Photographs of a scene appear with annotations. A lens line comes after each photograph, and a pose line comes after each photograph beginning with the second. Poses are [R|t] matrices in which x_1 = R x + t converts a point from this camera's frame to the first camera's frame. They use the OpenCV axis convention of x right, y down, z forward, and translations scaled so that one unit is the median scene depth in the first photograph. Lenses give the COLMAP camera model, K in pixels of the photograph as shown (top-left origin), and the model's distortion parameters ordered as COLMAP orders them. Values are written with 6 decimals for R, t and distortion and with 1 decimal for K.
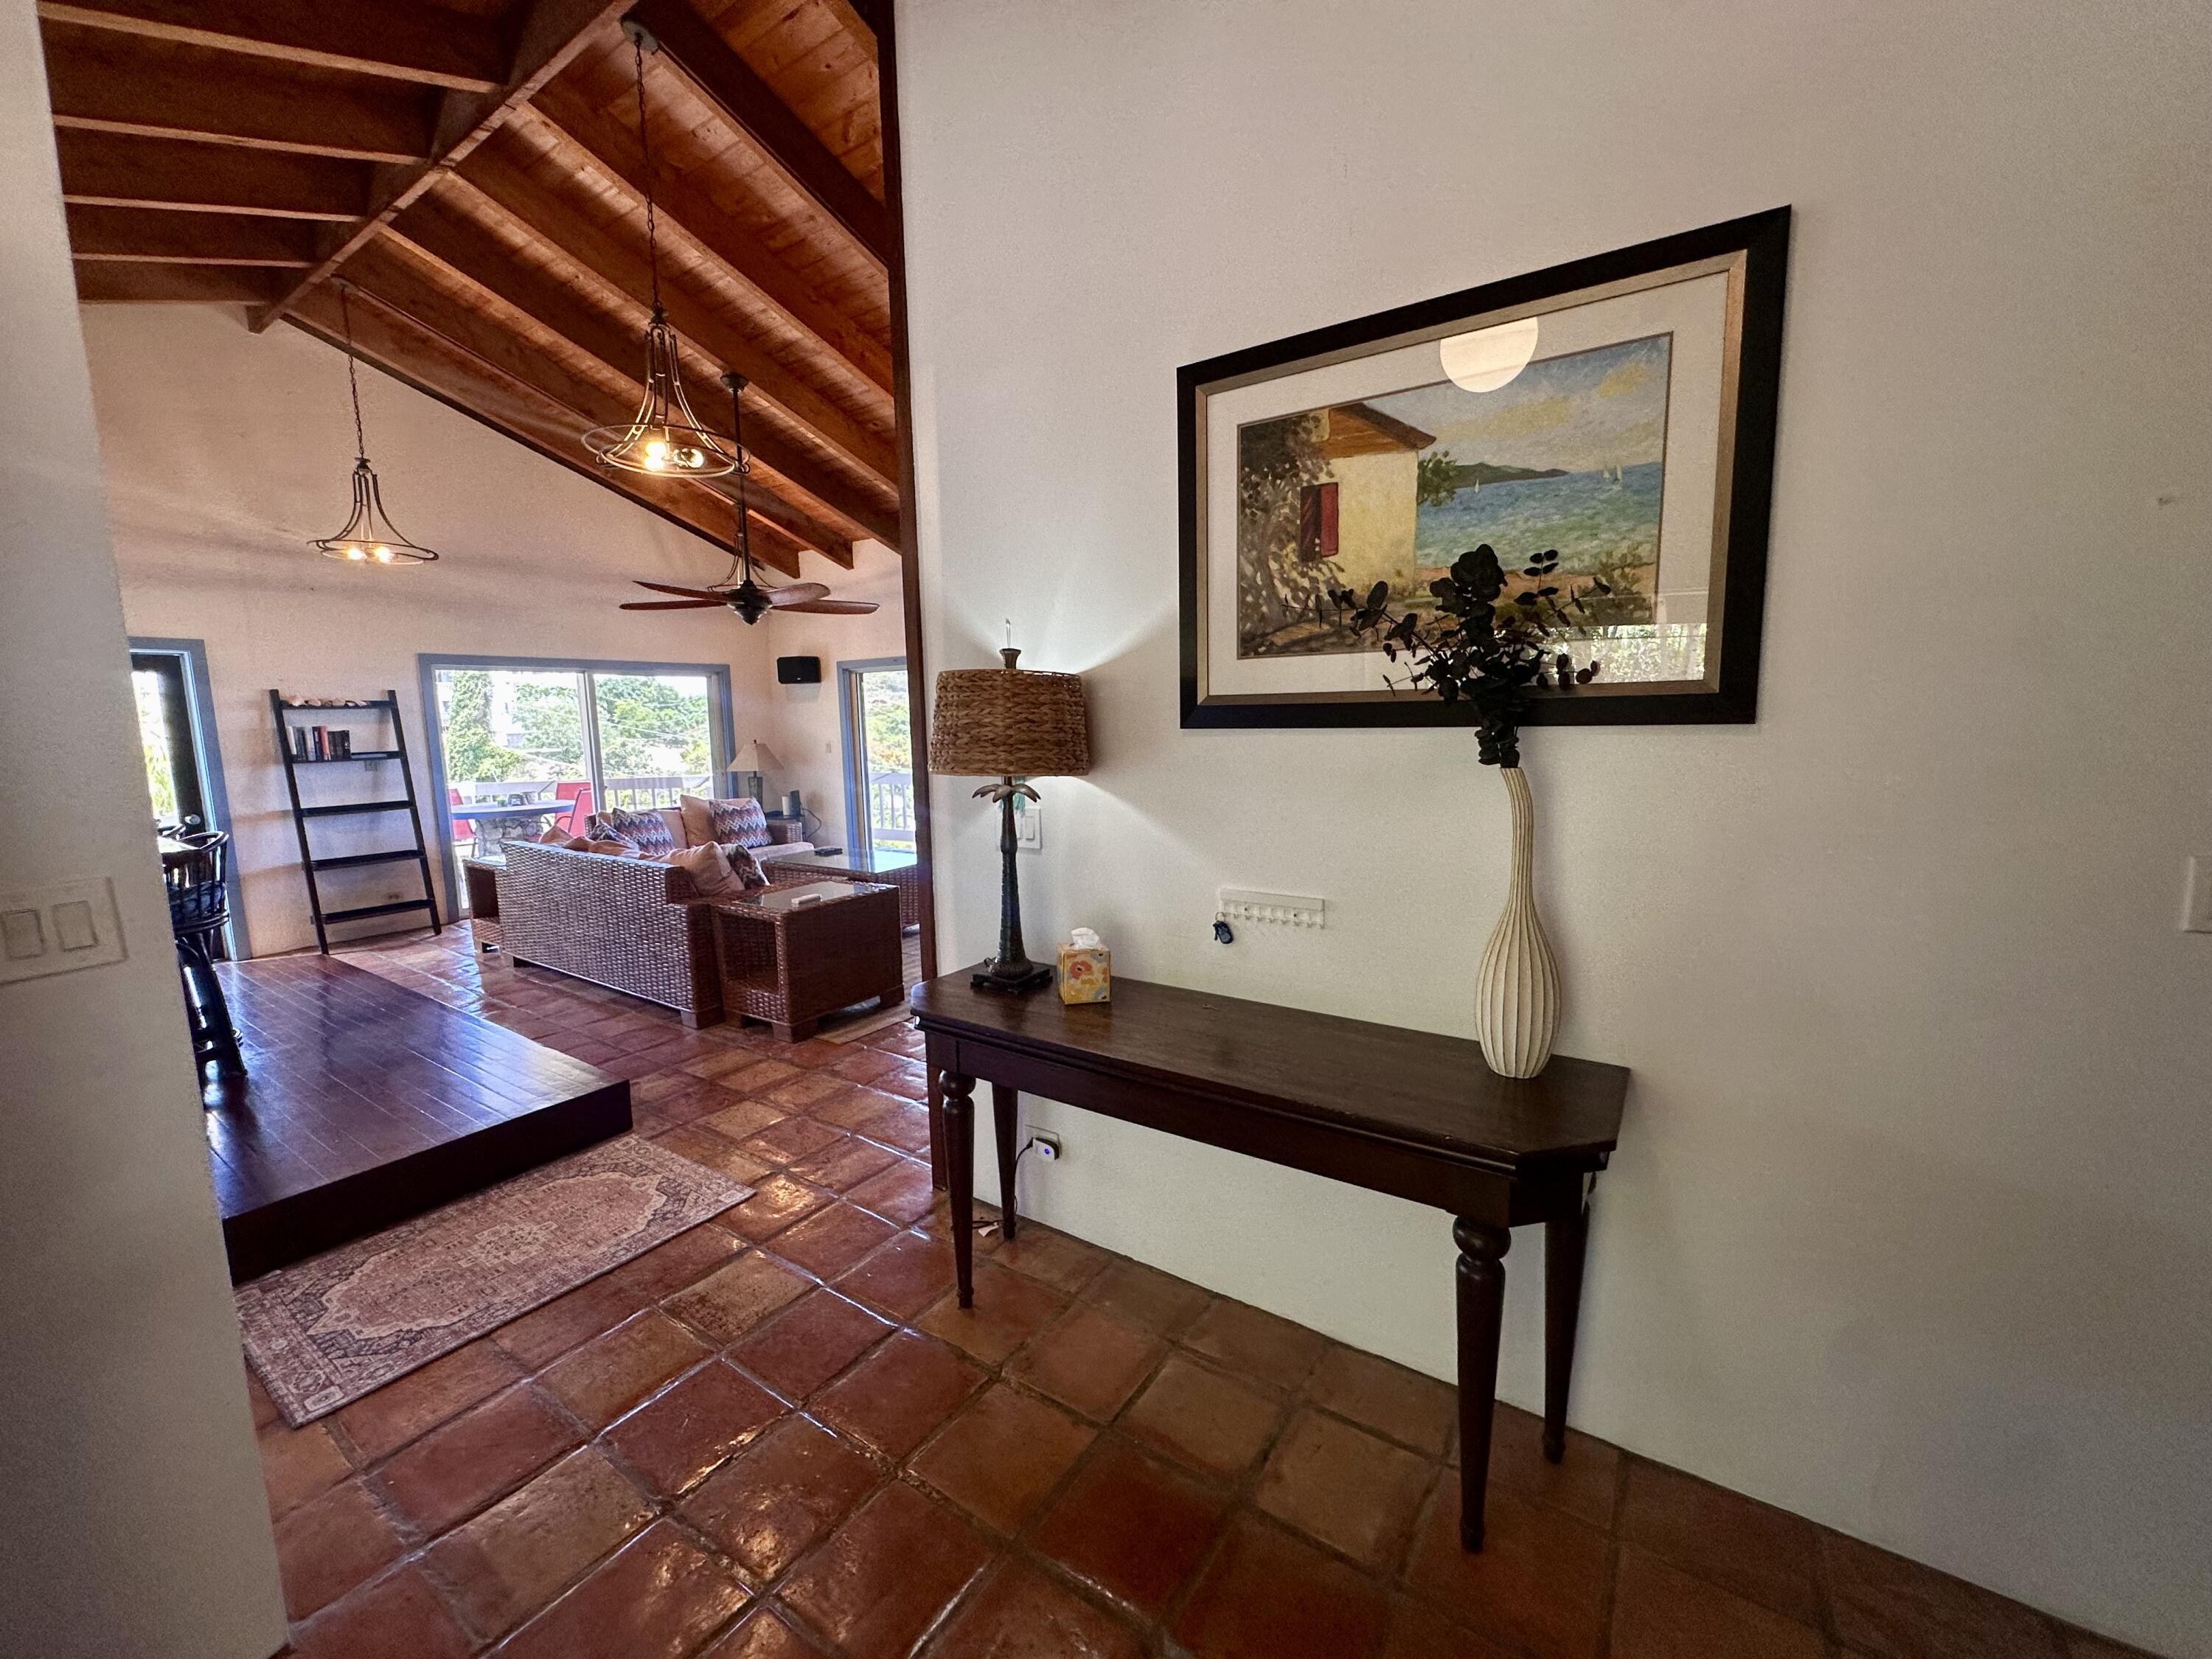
lens RADIAL K [[884.9, 0, 1106.0], [0, 884.9, 829.5], [0, 0, 1]] dist [-0.004599, -0.000231]
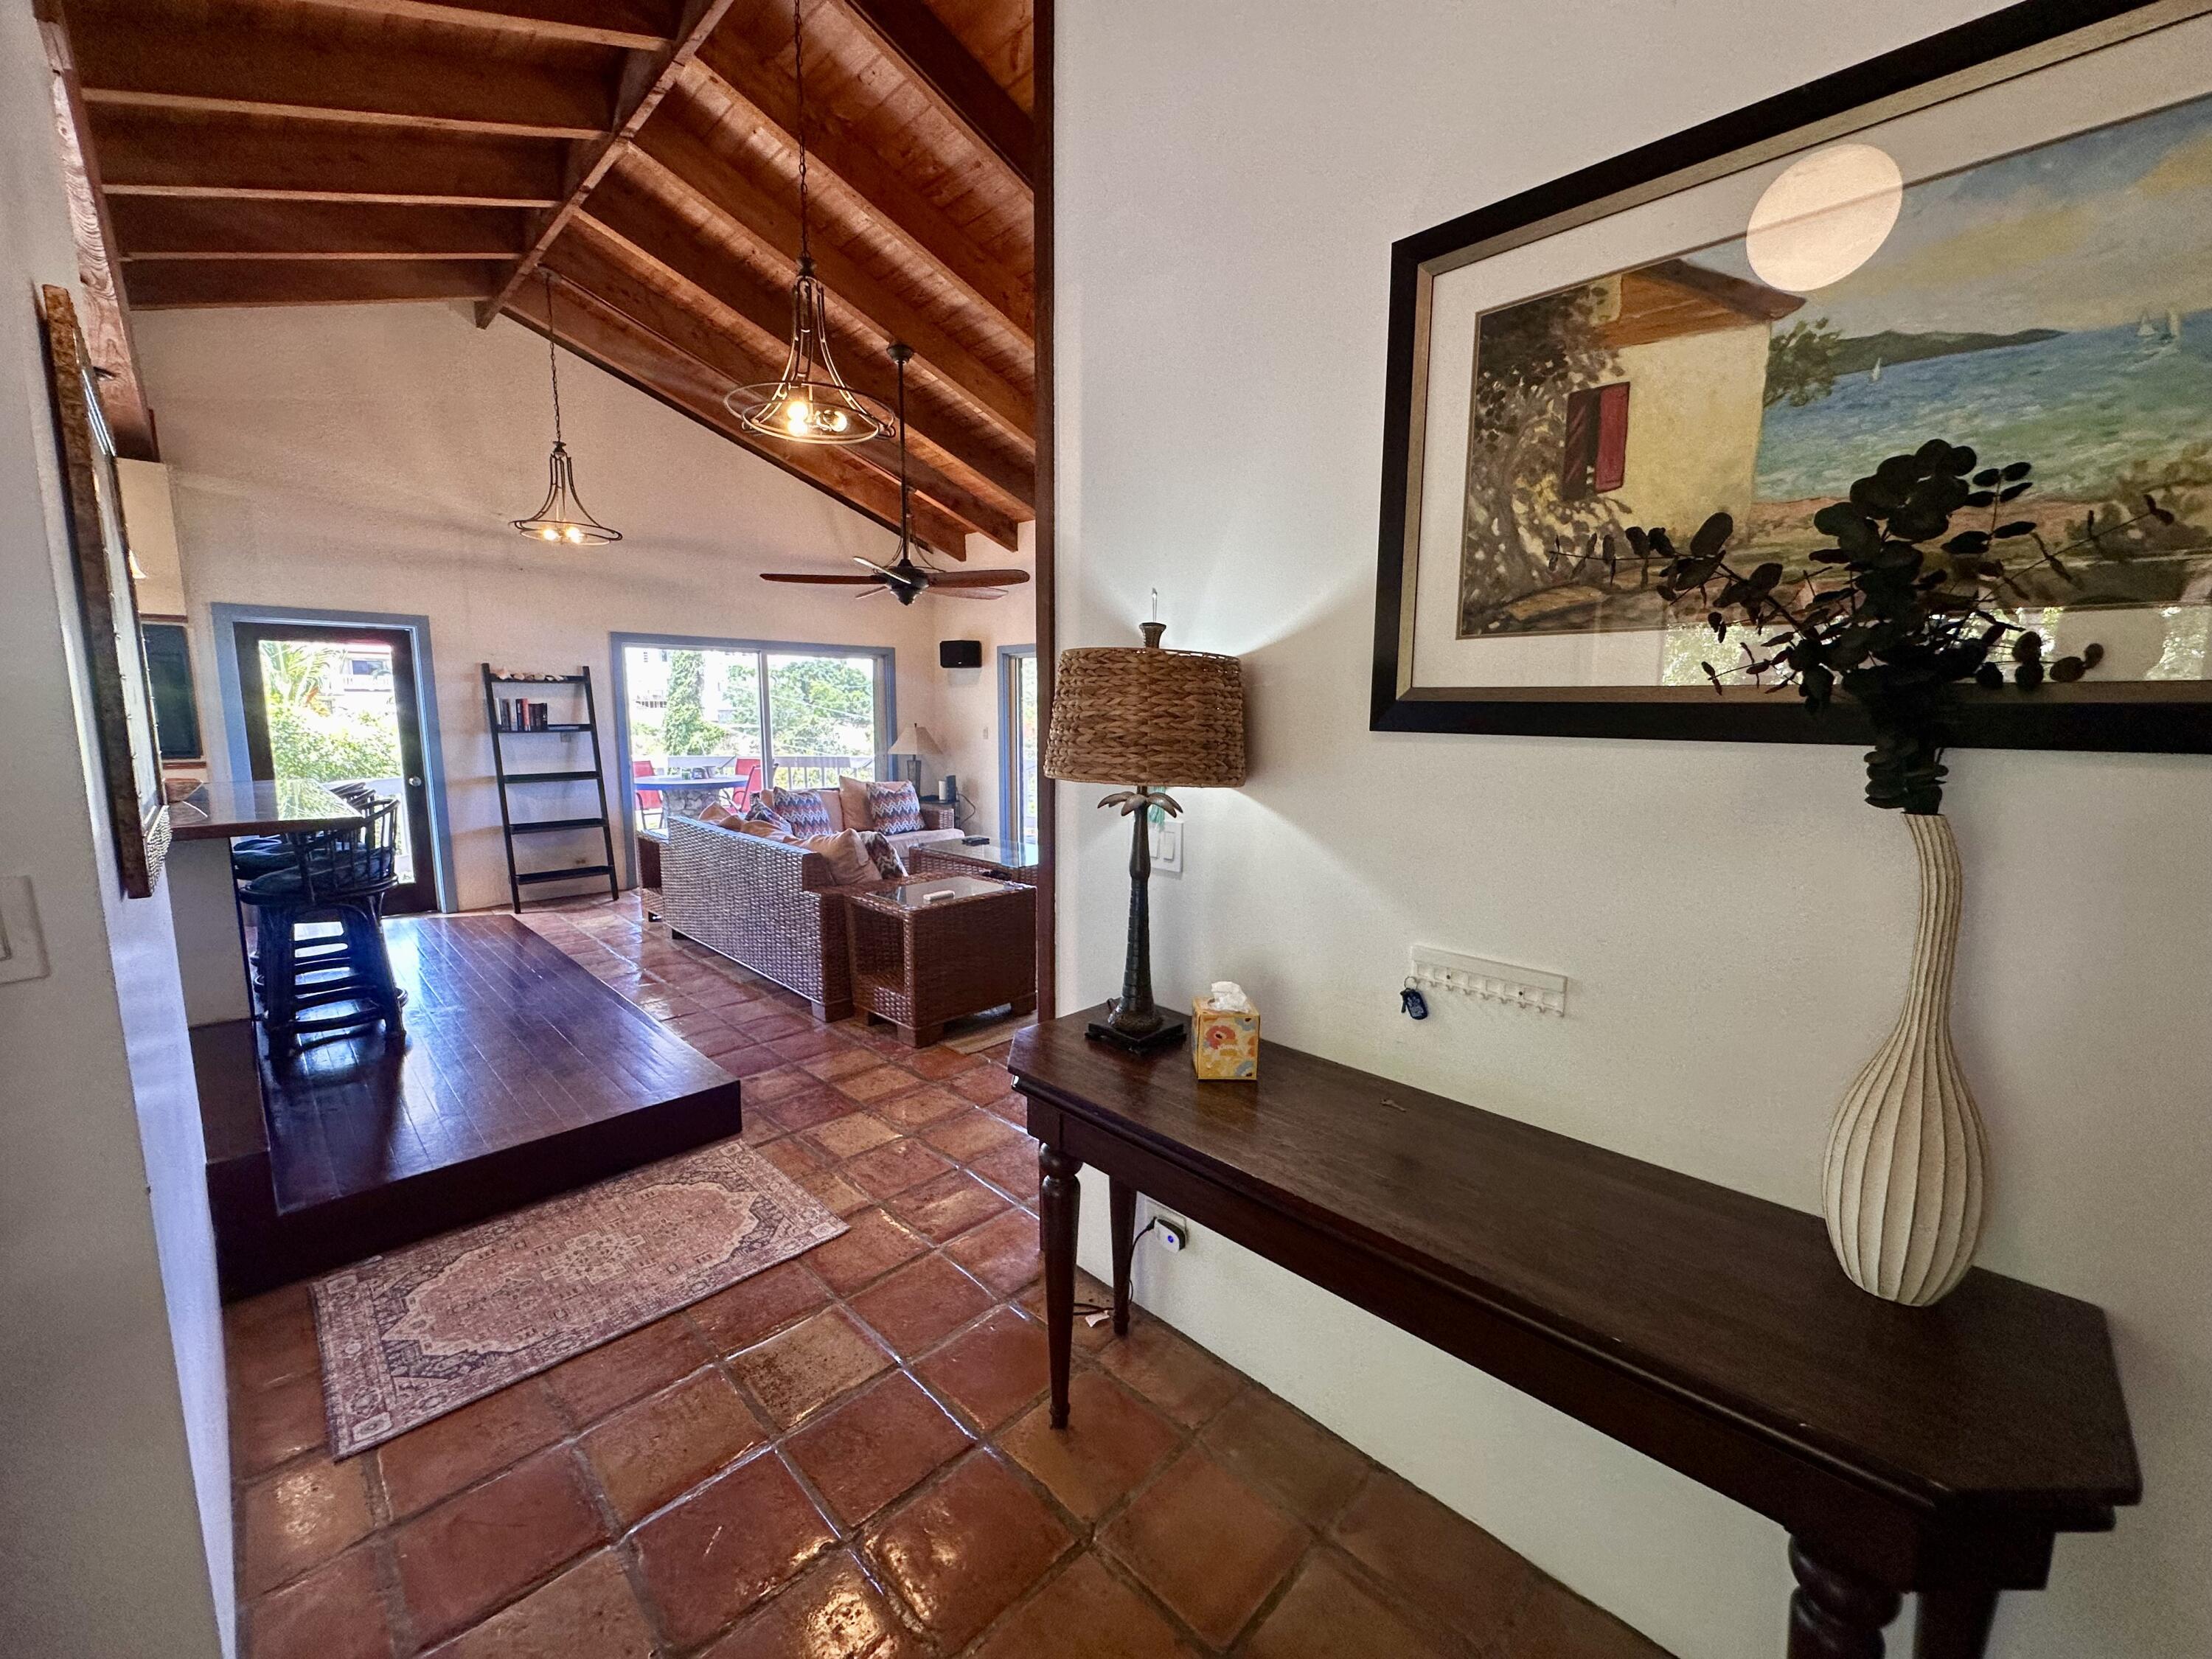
lens RADIAL K [[884.9, 0, 1106.0], [0, 884.9, 829.5], [0, 0, 1]] dist [-0.004599, -0.000231]
pose [[0.982422, 0.051484, -0.179432, 0.001962], [-0.049505, 0.998654, 0.015492, -0.024162], [0.179988, -0.006337, 0.983648, 0.171723]]
